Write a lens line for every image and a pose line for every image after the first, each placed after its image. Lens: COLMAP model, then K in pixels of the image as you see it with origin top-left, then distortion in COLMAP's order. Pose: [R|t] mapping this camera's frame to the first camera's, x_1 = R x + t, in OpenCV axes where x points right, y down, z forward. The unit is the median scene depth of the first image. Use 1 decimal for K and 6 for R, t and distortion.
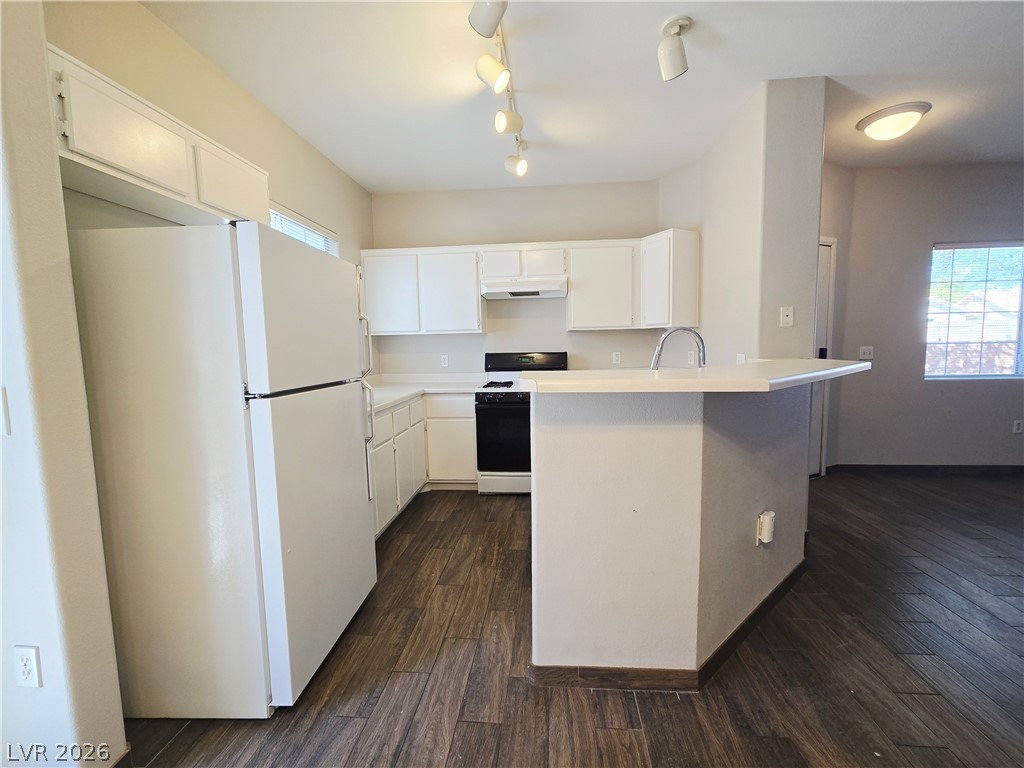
lens RADIAL K [[422.7, 0, 518.0], [0, 422.7, 380.8], [0, 0, 1]] dist [0.000194, 0.001401]
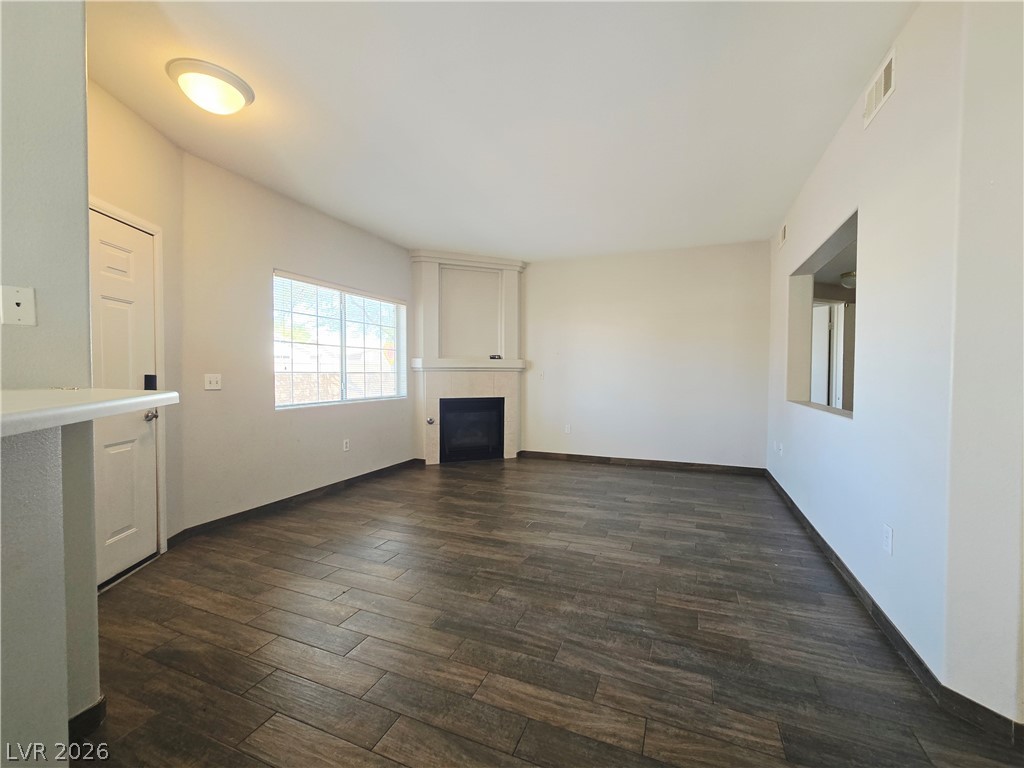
lens RADIAL K [[422.7, 0, 521.2], [0, 422.7, 384.4], [0, 0, 1]] dist [0.000194, 0.001401]
pose [[0.294536, -0.005962, 0.955622, 0.226590], [0.071942, 0.997281, -0.015952, -0.005540], [-0.952929, 0.073448, 0.294164, 0.200404]]
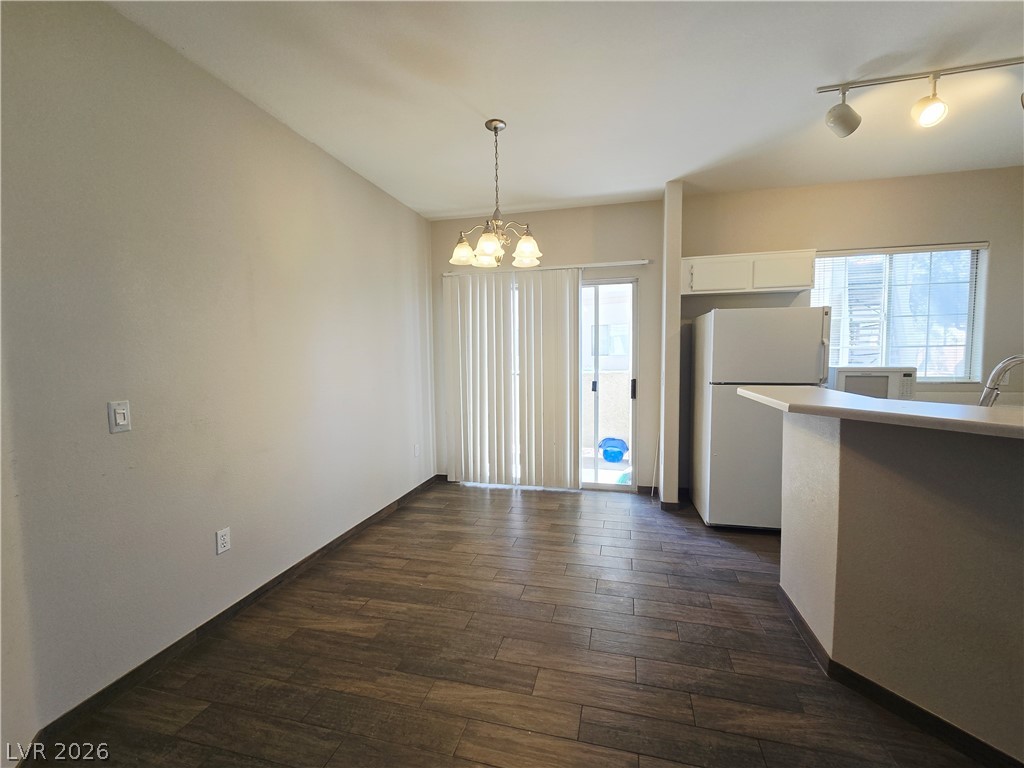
lens RADIAL K [[422.7, 0, 516.3], [0, 422.7, 381.0], [0, 0, 1]] dist [0.000194, 0.001401]
pose [[-0.172581, 0.085638, -0.981266, 0.676724], [-0.069756, 0.992649, 0.098900, -0.047391], [0.982522, 0.085518, -0.165338, 0.120428]]
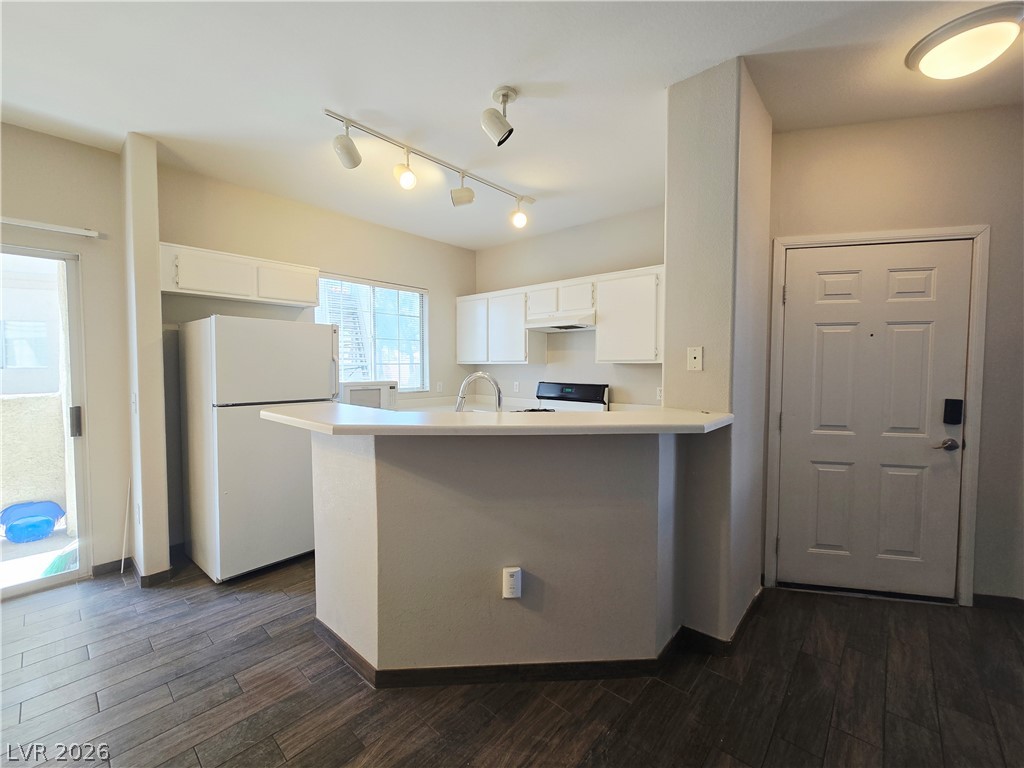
lens RADIAL K [[422.7, 0, 521.7], [0, 422.7, 381.3], [0, 0, 1]] dist [0.000194, 0.001401]
pose [[0.801517, 0.045249, -0.596257, 0.583325], [-0.069672, 0.997408, -0.017965, -0.048537], [0.593899, 0.055942, 0.802593, 0.106527]]
